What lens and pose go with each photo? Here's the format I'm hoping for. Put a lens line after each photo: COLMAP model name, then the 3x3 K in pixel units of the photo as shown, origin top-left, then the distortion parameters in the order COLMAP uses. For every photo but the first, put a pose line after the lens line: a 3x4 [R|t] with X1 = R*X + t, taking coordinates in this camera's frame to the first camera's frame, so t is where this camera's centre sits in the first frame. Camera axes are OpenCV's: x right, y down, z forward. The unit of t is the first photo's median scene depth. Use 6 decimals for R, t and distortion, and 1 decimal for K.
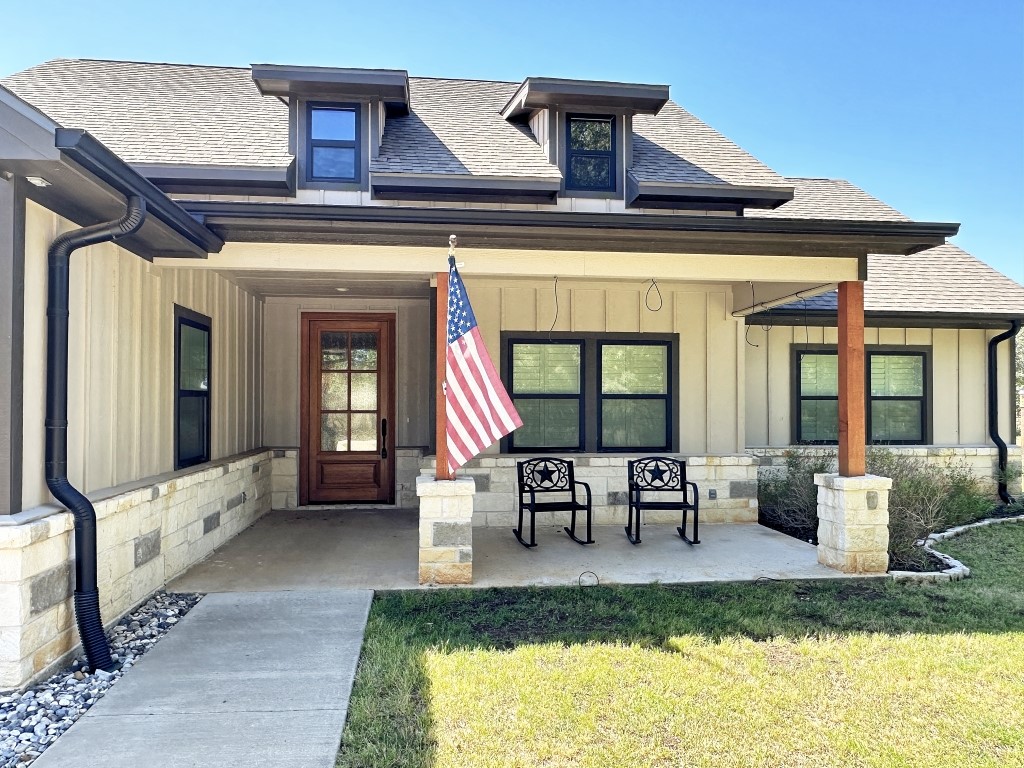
lens RADIAL K [[734.0, 0, 512.0], [0, 734.0, 384.0], [0, 0, 1]] dist [-0.005244, -0.001477]
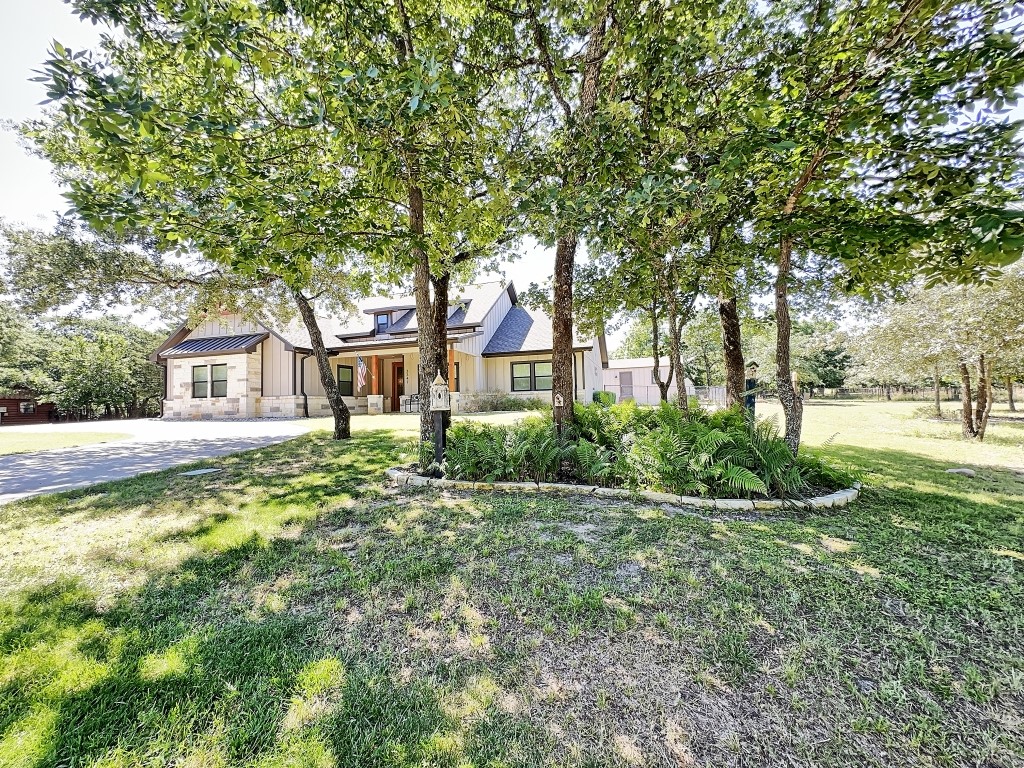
lens RADIAL K [[417.1, 0, 512.0], [0, 417.1, 384.0], [0, 0, 1]] dist [-0.000606, -0.000027]
pose [[0.911646, -0.044075, -0.408607, 1.369701], [0.038770, 0.999022, -0.021260, 0.105078], [0.409144, 0.003539, 0.912463, -0.880930]]
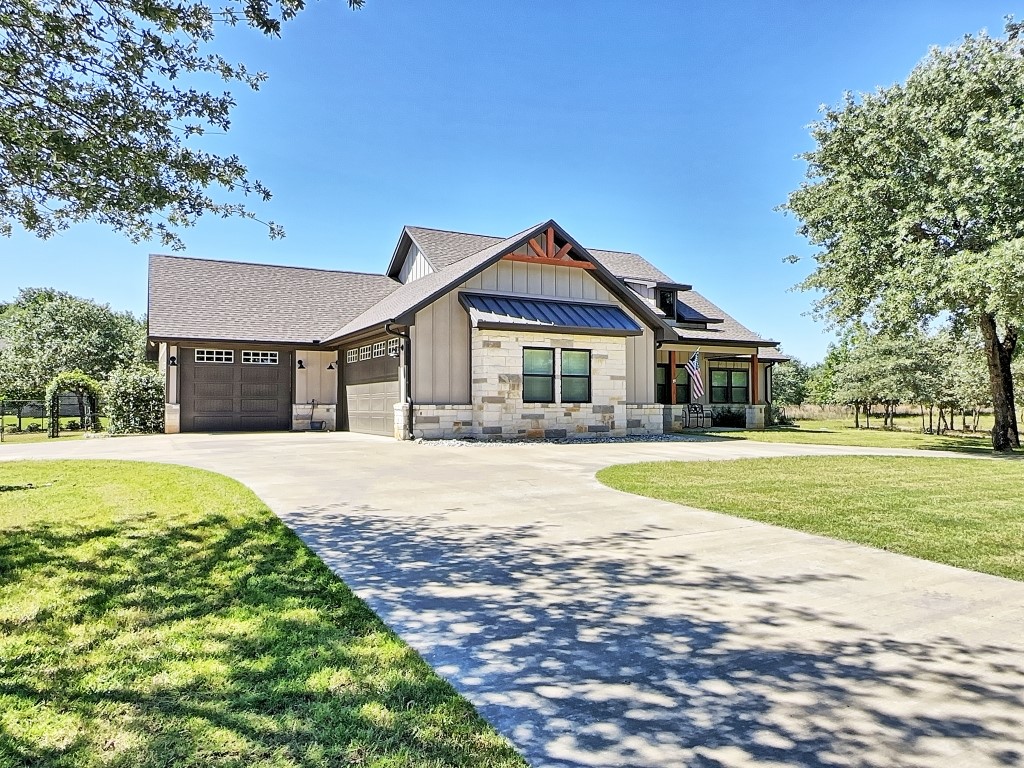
lens RADIAL K [[696.0, 0, 512.0], [0, 696.0, 384.0], [0, 0, 1]] dist [0.040055, 0.000965]
pose [[0.936928, 0.005859, 0.349474, -1.466968], [-0.004689, 0.999980, -0.004194, 0.029372], [-0.349492, 0.002291, 0.936937, -1.442879]]
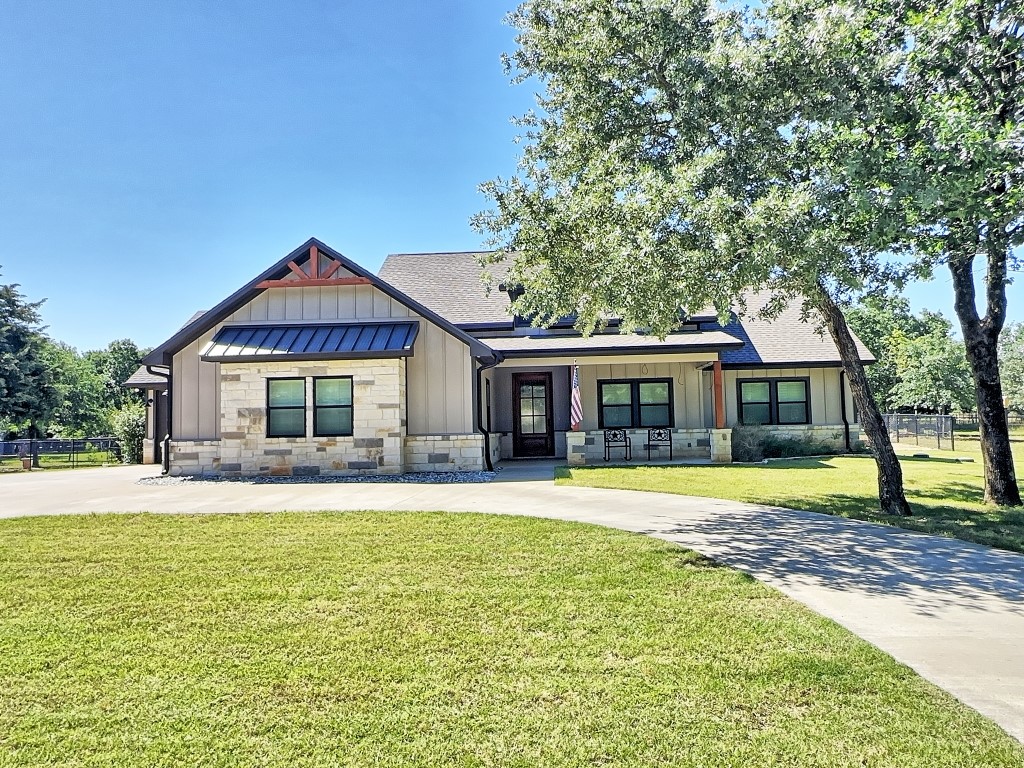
lens RADIAL K [[696.0, 0, 512.0], [0, 696.0, 384.0], [0, 0, 1]] dist [0.040055, 0.000965]
pose [[0.980987, -0.036244, -0.190659, 0.147894], [0.029874, 0.998899, -0.036181, 0.018735], [0.191760, 0.029797, 0.980989, -1.317542]]
